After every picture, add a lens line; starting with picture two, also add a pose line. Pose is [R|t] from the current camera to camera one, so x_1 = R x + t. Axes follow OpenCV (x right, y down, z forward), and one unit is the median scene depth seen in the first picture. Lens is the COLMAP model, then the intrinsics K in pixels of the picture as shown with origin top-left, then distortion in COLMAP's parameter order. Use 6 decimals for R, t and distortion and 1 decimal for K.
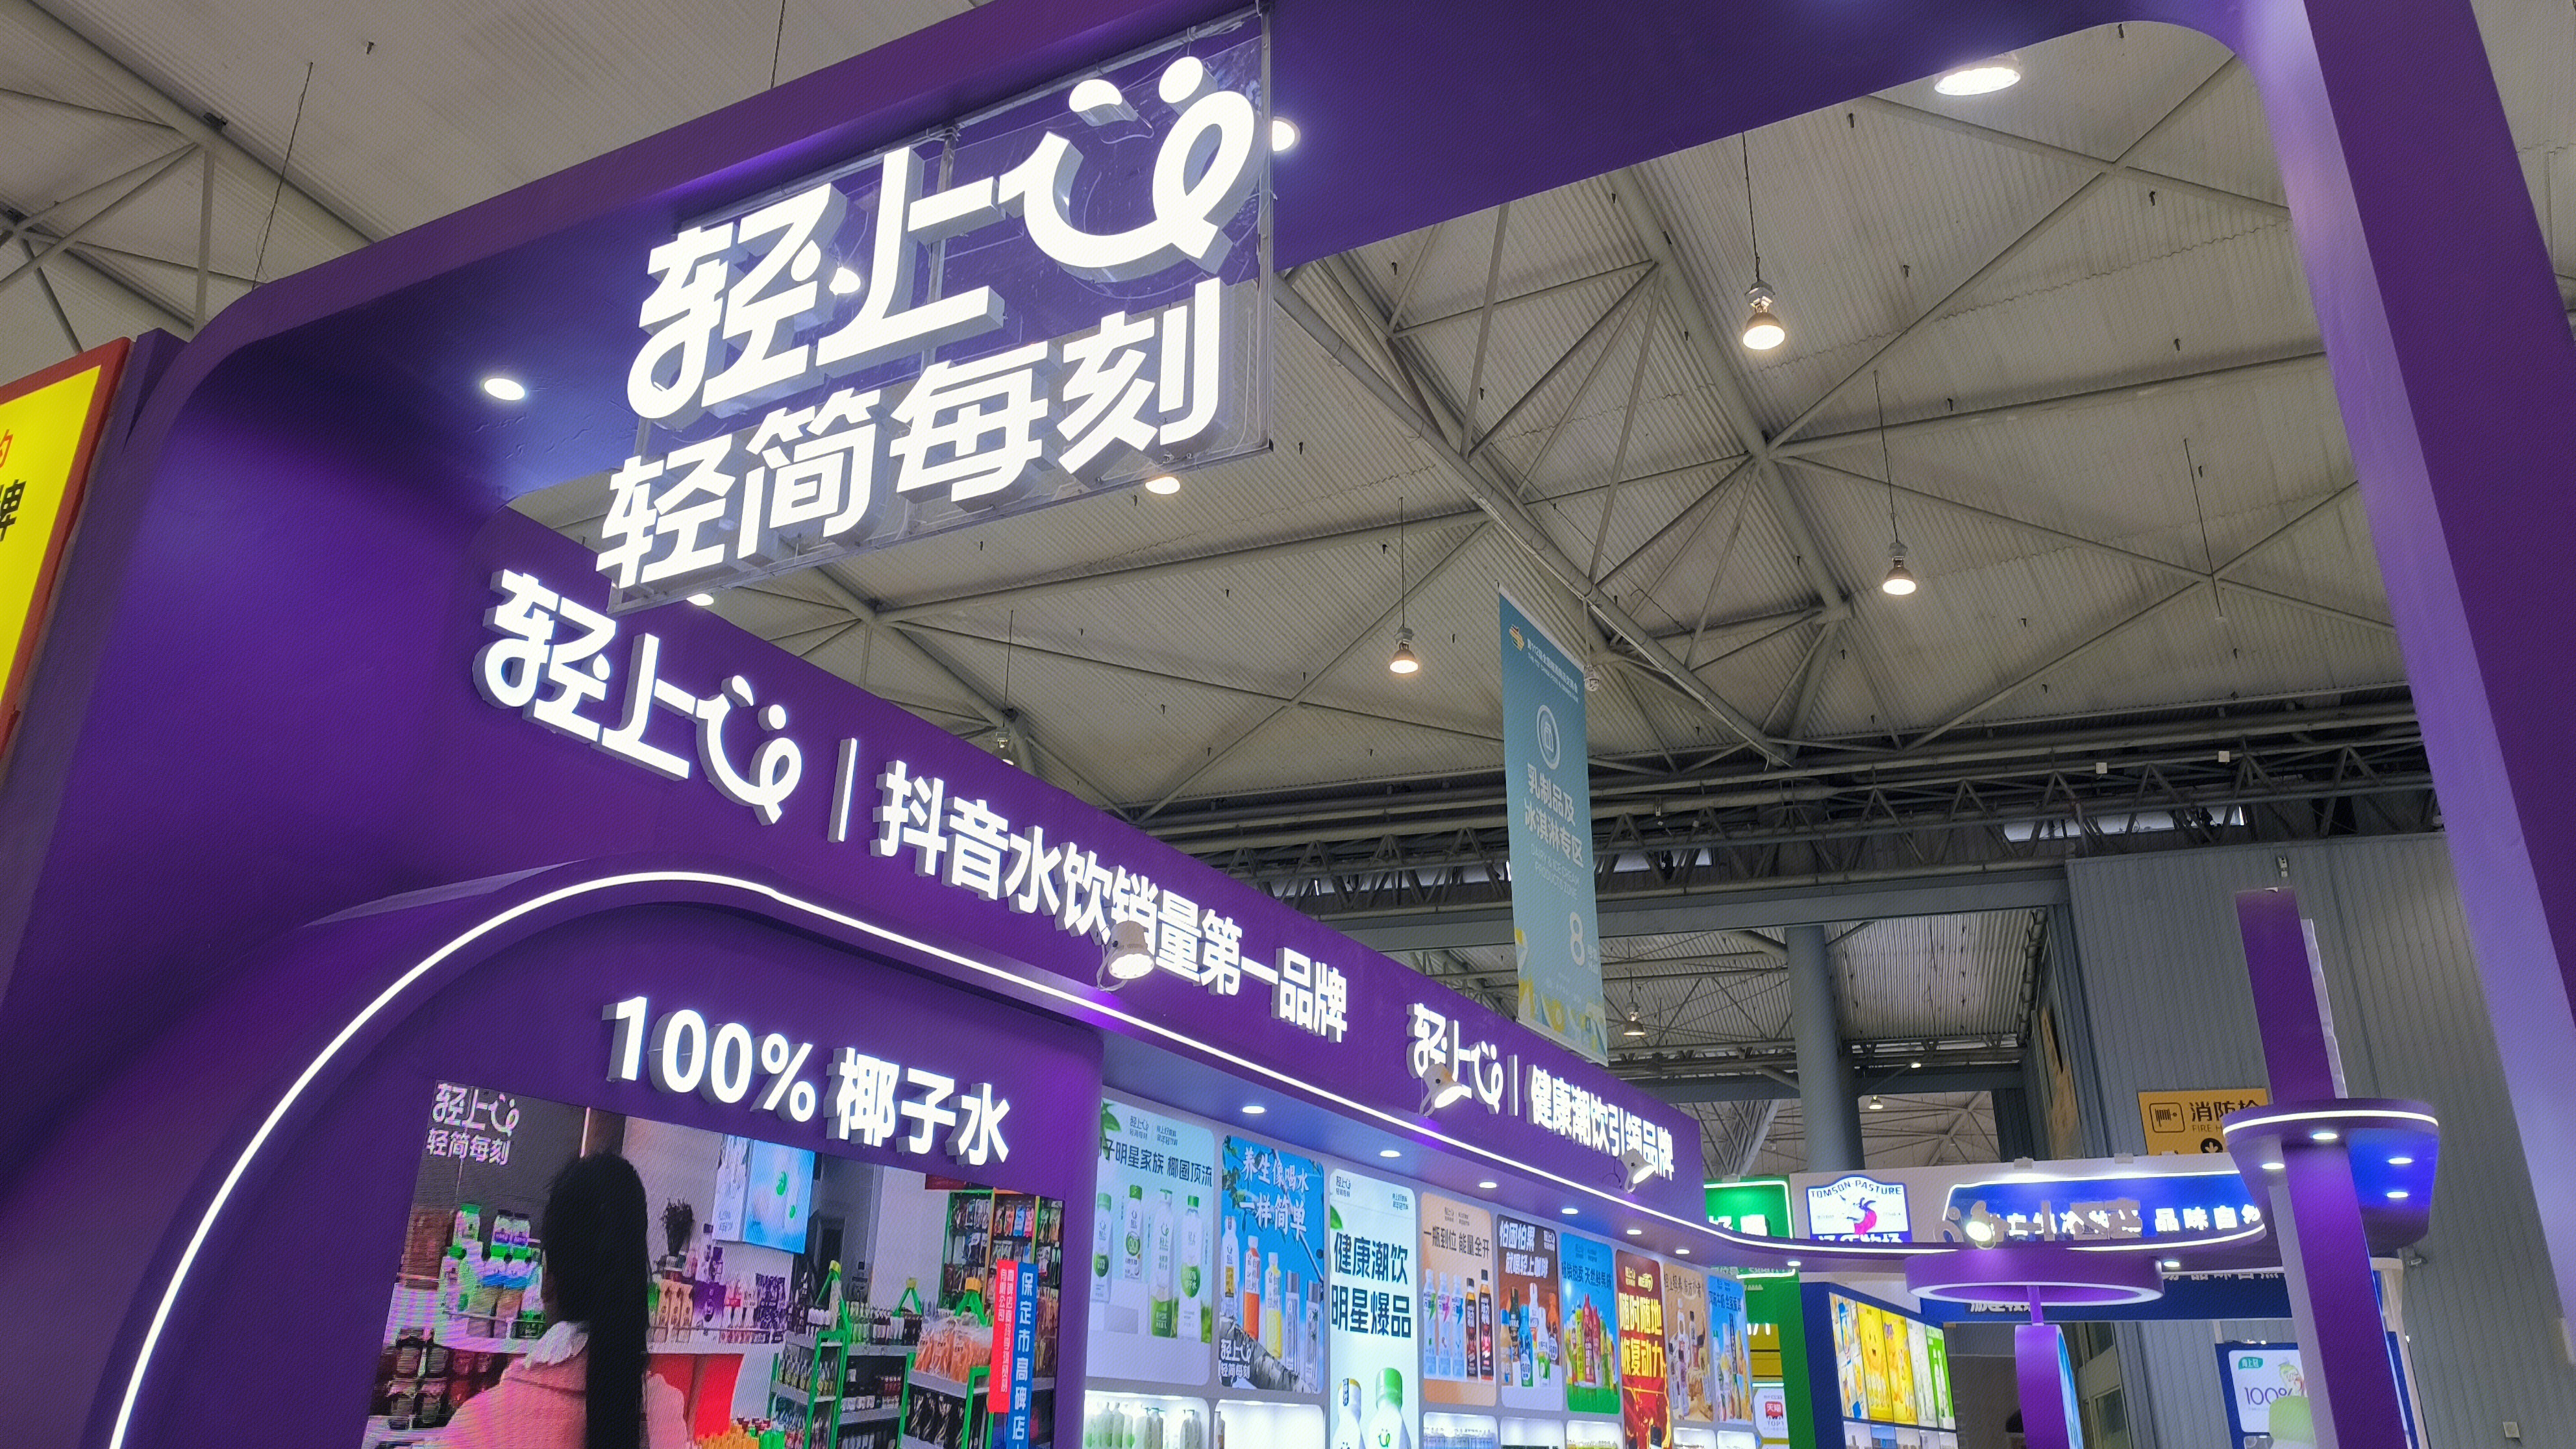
lens RADIAL K [[1847.9, 0, 1288.0], [0, 1847.9, 724.5], [0, 0, 1]] dist [-0.009321, -0.002286]
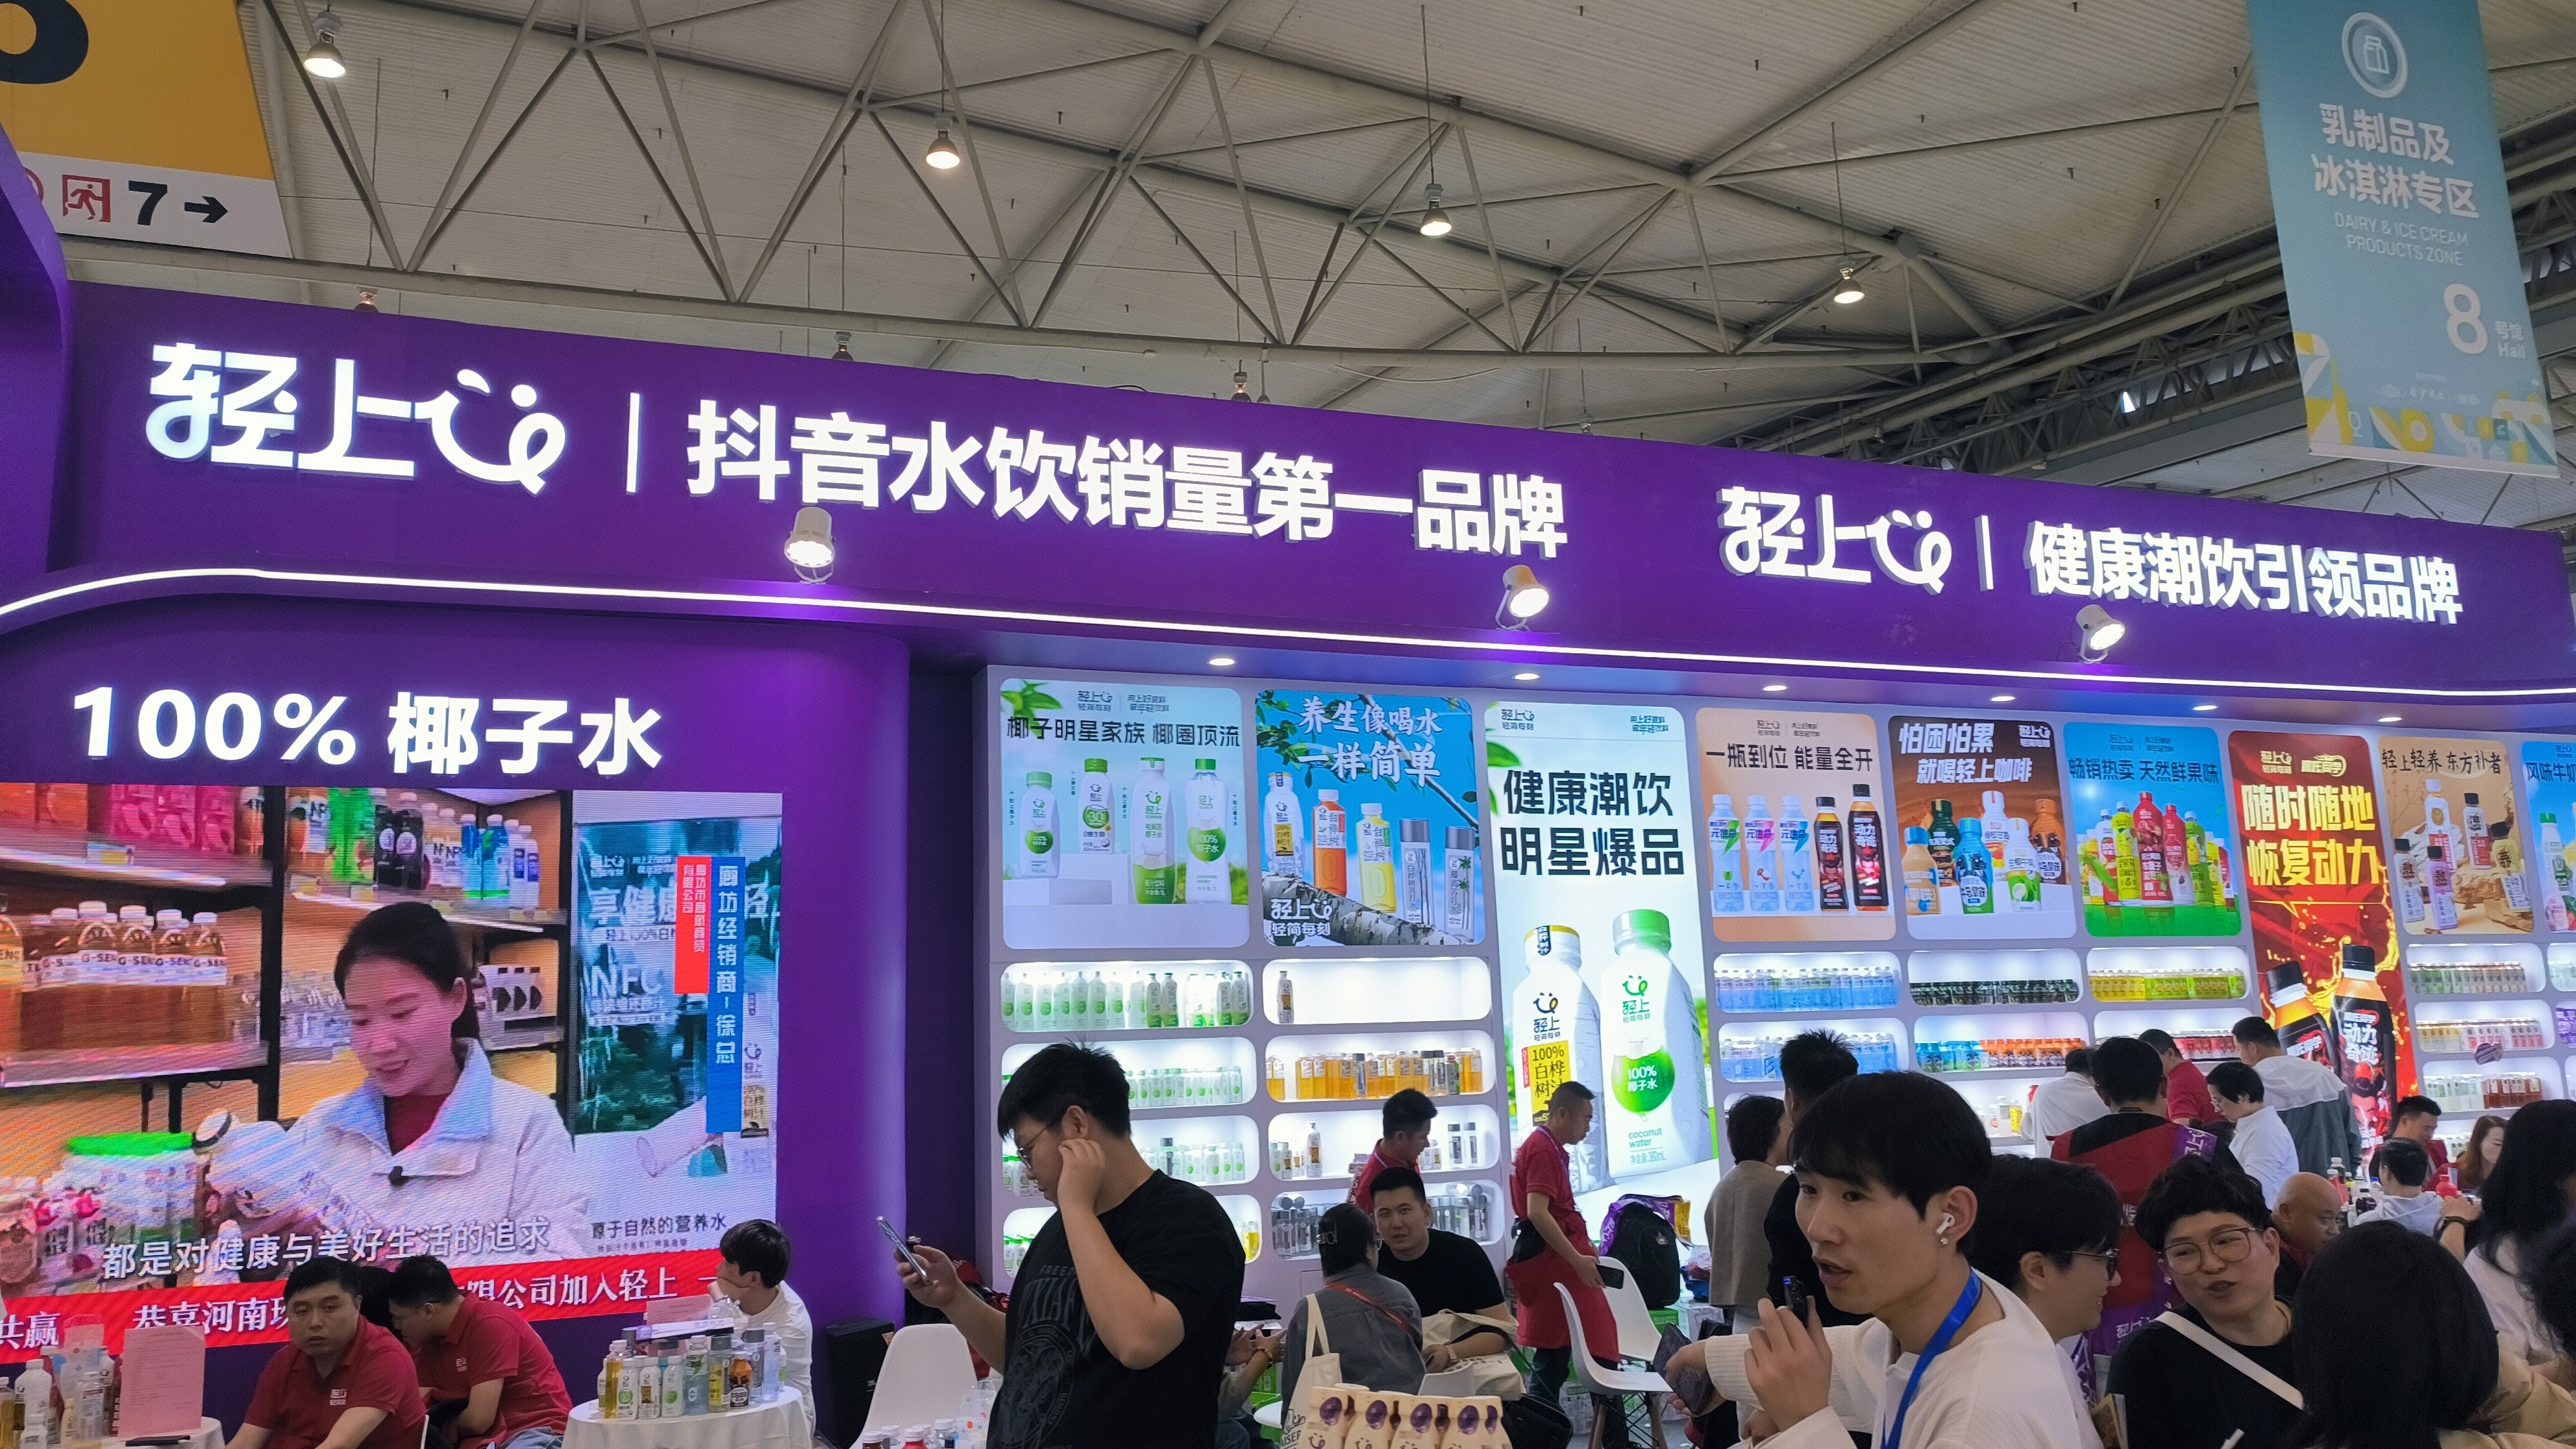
lens RADIAL K [[1821.4, 0, 1288.0], [0, 1821.4, 724.5], [0, 0, 1]] dist [0.052537, -0.050131]
pose [[0.771464, -0.141785, -0.620274, 0.580573], [0.271377, 0.955062, 0.119212, 0.142064], [0.575497, -0.260296, 0.775274, 0.311553]]
